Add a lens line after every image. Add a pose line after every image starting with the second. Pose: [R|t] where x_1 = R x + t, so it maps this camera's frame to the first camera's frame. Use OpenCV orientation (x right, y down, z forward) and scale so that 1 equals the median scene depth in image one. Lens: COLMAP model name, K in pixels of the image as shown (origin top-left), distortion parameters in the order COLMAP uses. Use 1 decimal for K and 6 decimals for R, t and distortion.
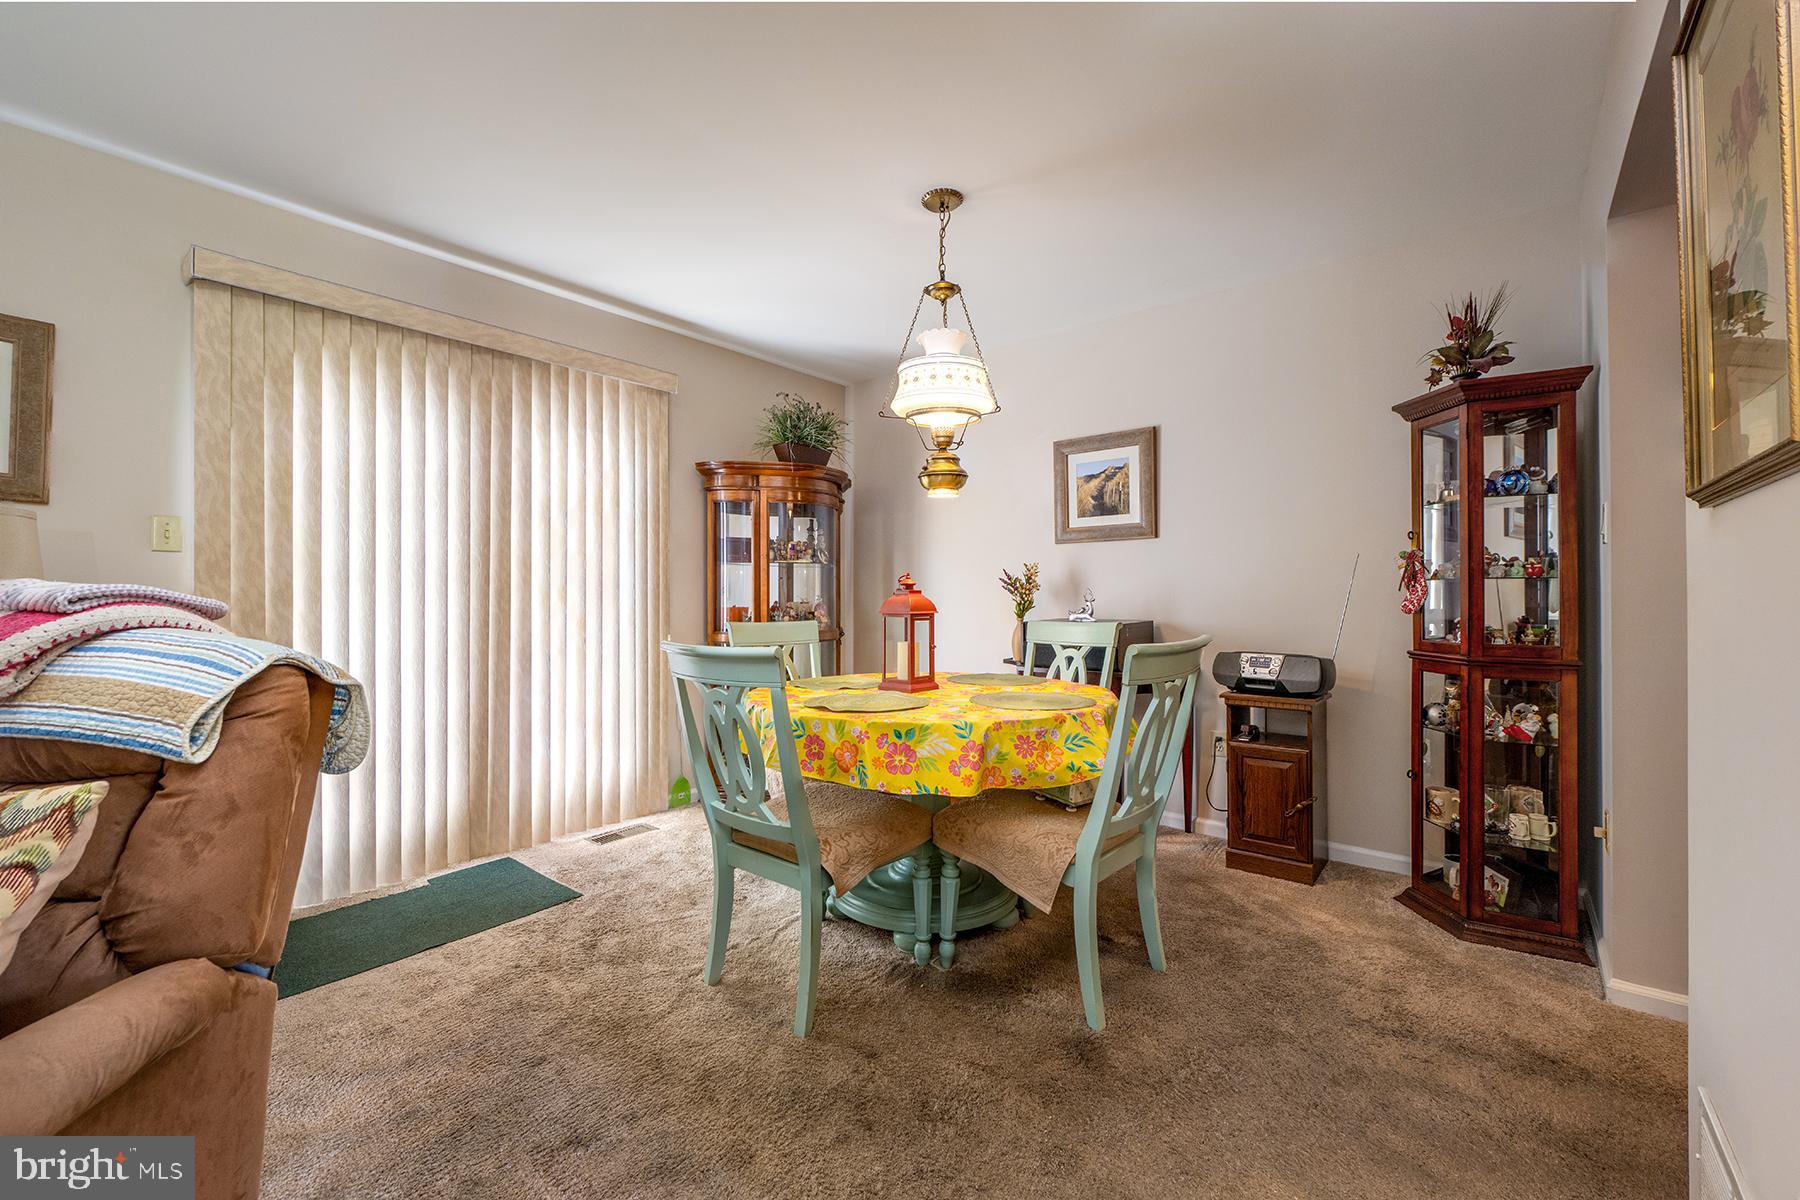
lens RADIAL K [[732.6, 0, 900.0], [0, 732.6, 593.0], [0, 0, 1]] dist [0.000985, 0.000087]
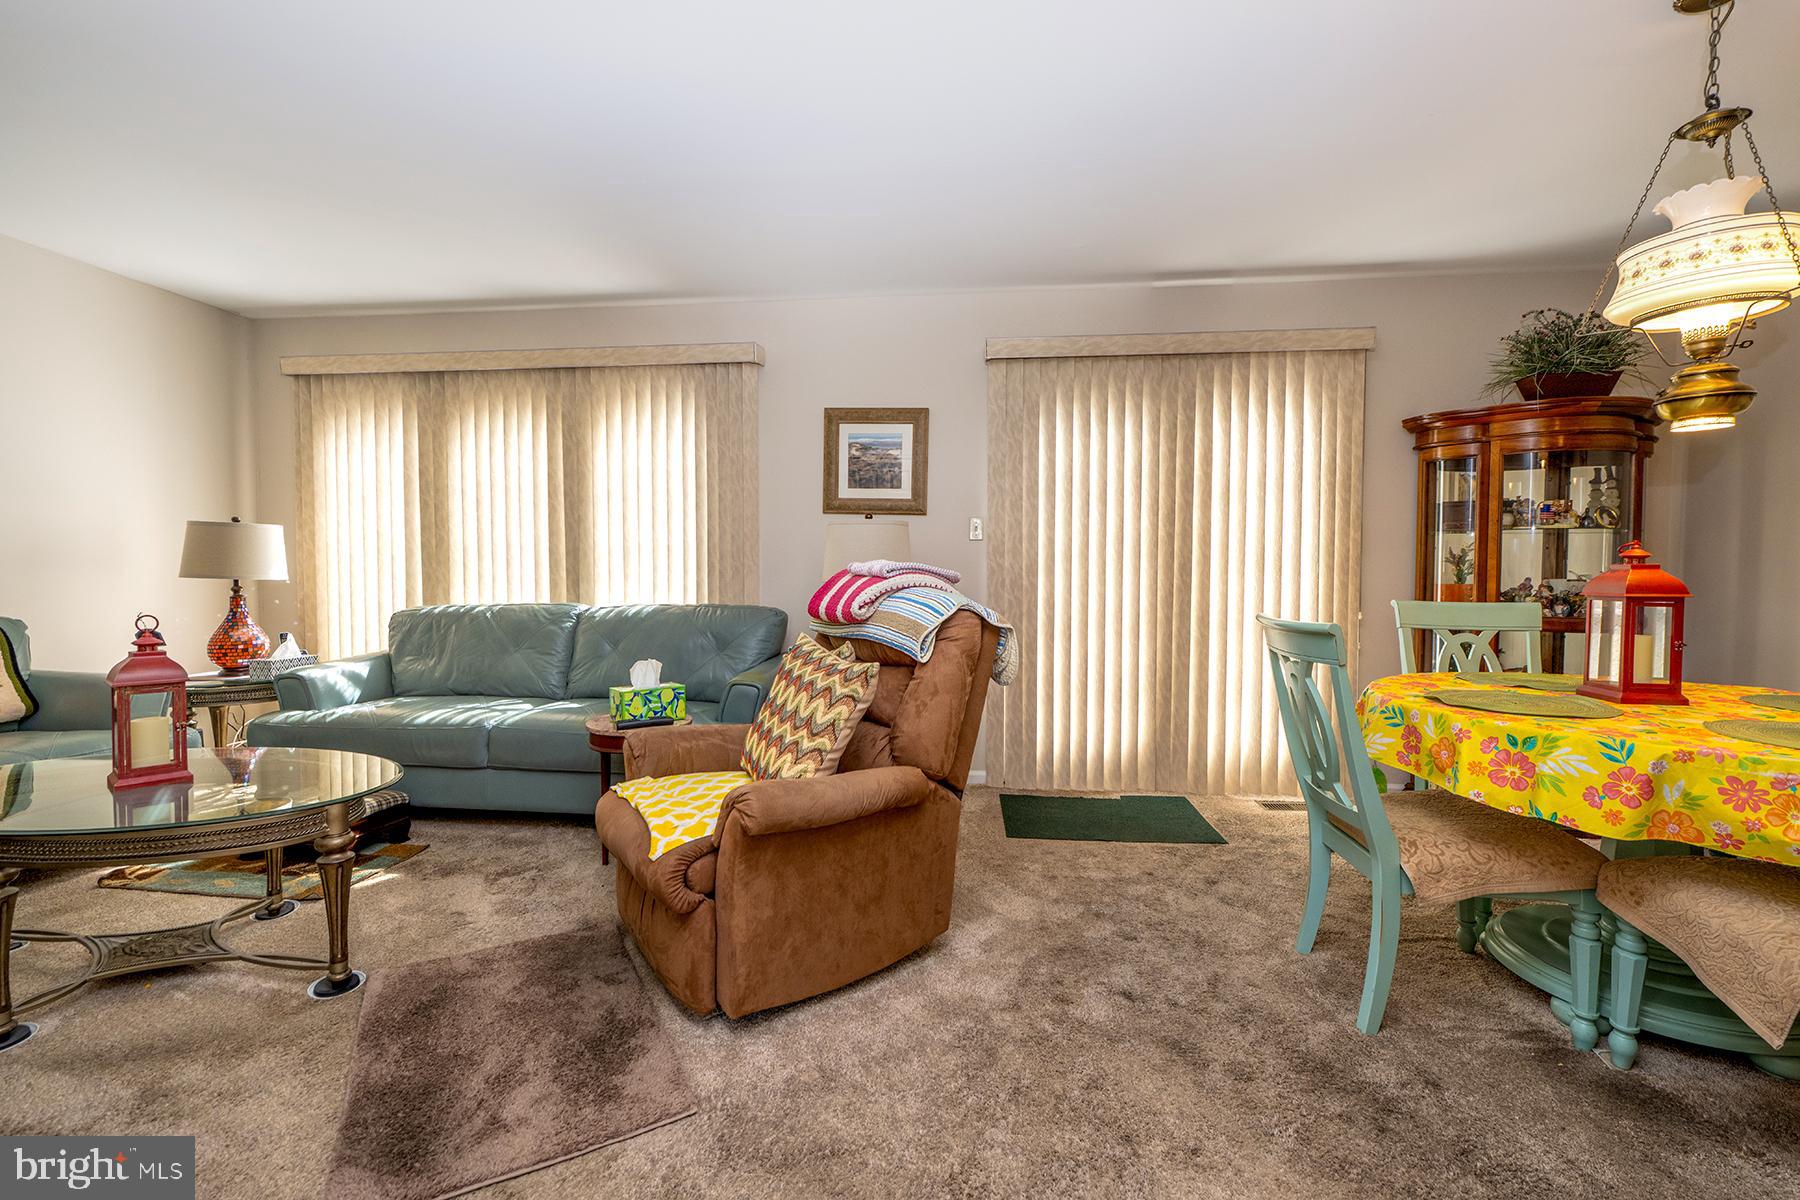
lens RADIAL K [[764.7, 0, 900.0], [0, 764.7, 600.0], [0, 0, 1]] dist [0.001479, 0.000033]
pose [[0.552416, 0.037968, -0.832703, 0.254708], [-0.001141, 0.998996, 0.044794, -0.002128], [0.833567, -0.023795, 0.551905, -0.034351]]
